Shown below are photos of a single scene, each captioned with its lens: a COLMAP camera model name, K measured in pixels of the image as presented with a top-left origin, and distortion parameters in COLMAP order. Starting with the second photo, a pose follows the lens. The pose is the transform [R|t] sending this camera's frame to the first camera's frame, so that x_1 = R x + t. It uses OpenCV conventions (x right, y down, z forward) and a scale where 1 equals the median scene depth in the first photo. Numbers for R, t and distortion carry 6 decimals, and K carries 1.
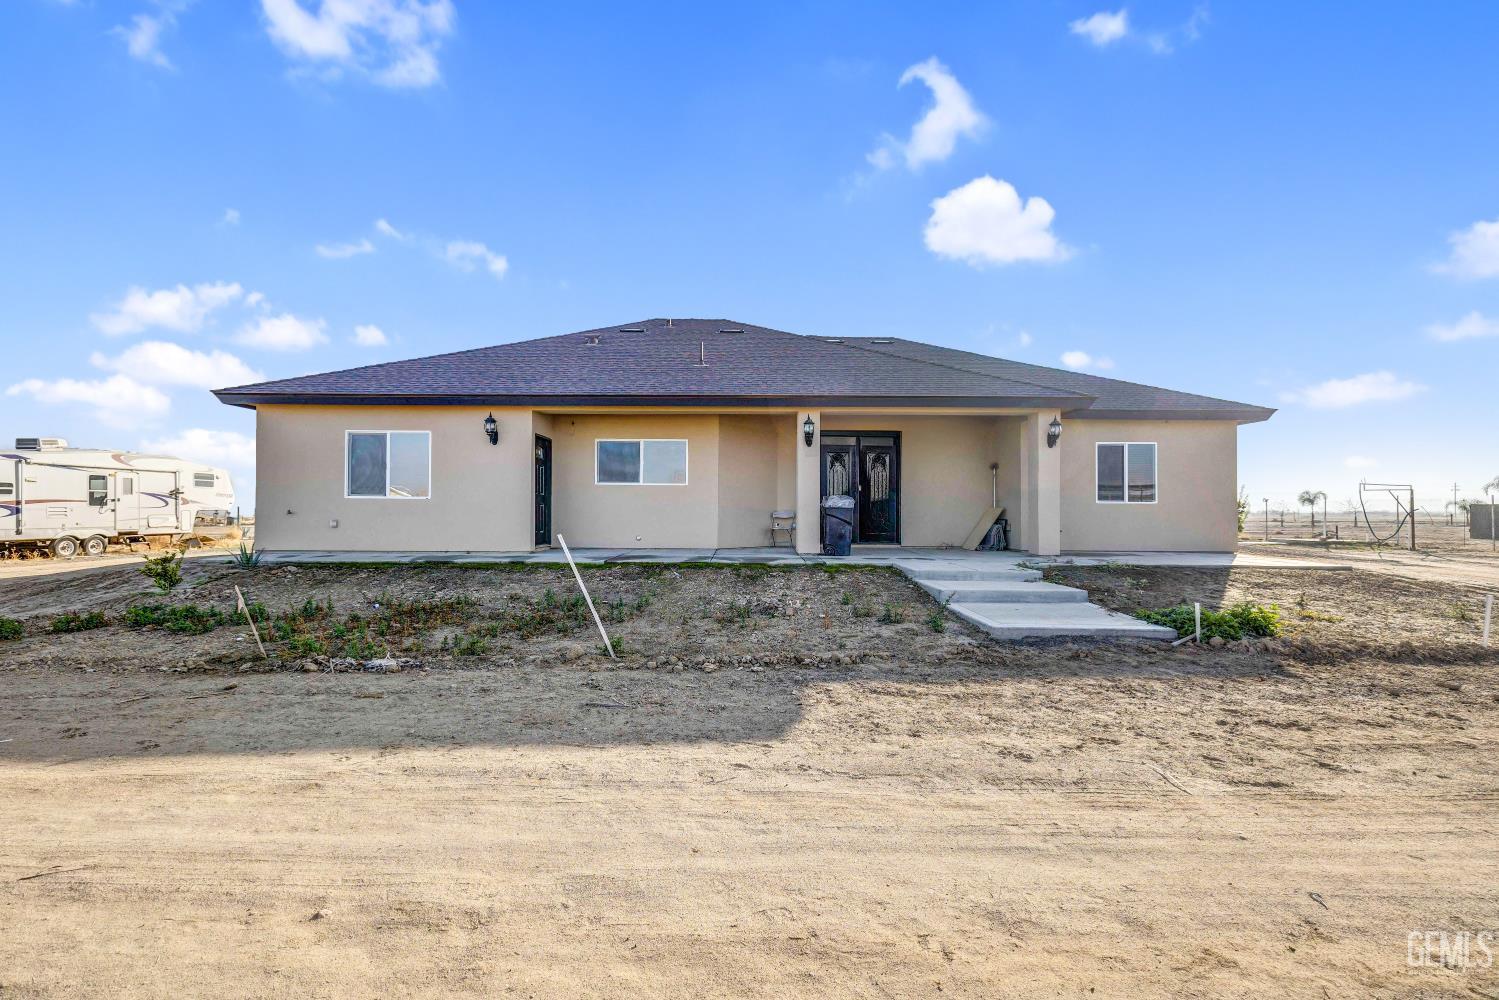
lens RADIAL K [[633.7, 0, 750.0], [0, 633.7, 496.1], [0, 0, 1]] dist [0.002448, 0.000600]
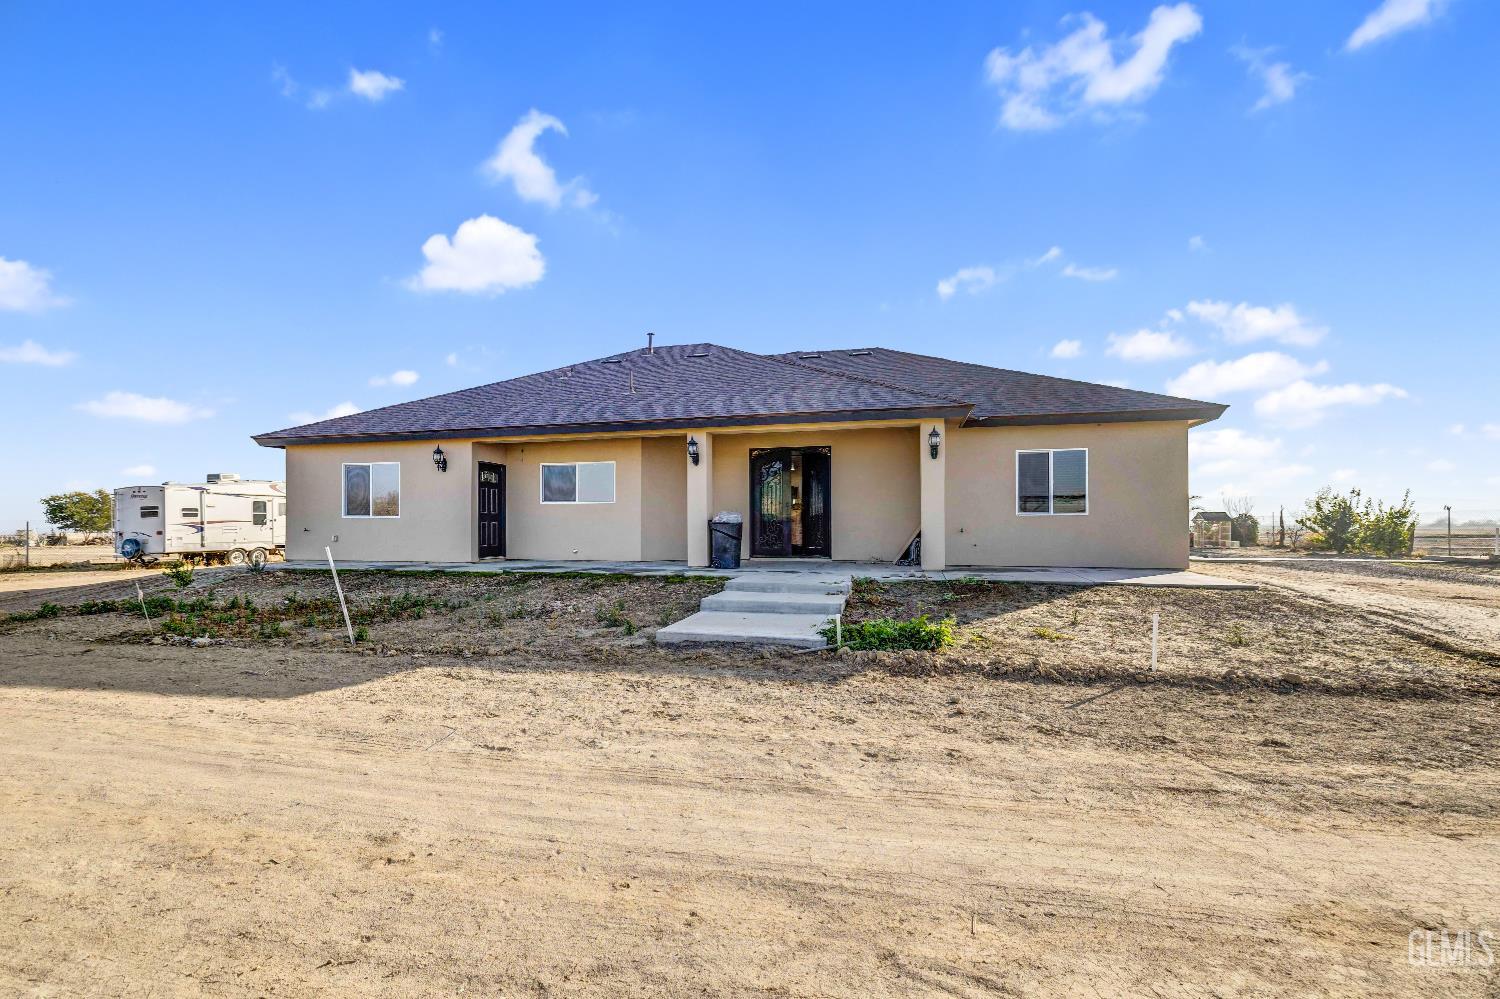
lens RADIAL K [[634.2, 0, 725.4], [0, 634.2, 508.4], [0, 0, 1]] dist [0.002448, 0.000600]
pose [[0.969012, -0.013160, -0.246664, 0.365842], [0.012213, 0.999911, -0.005371, 0.000458], [0.246713, 0.002192, 0.969086, -0.019132]]
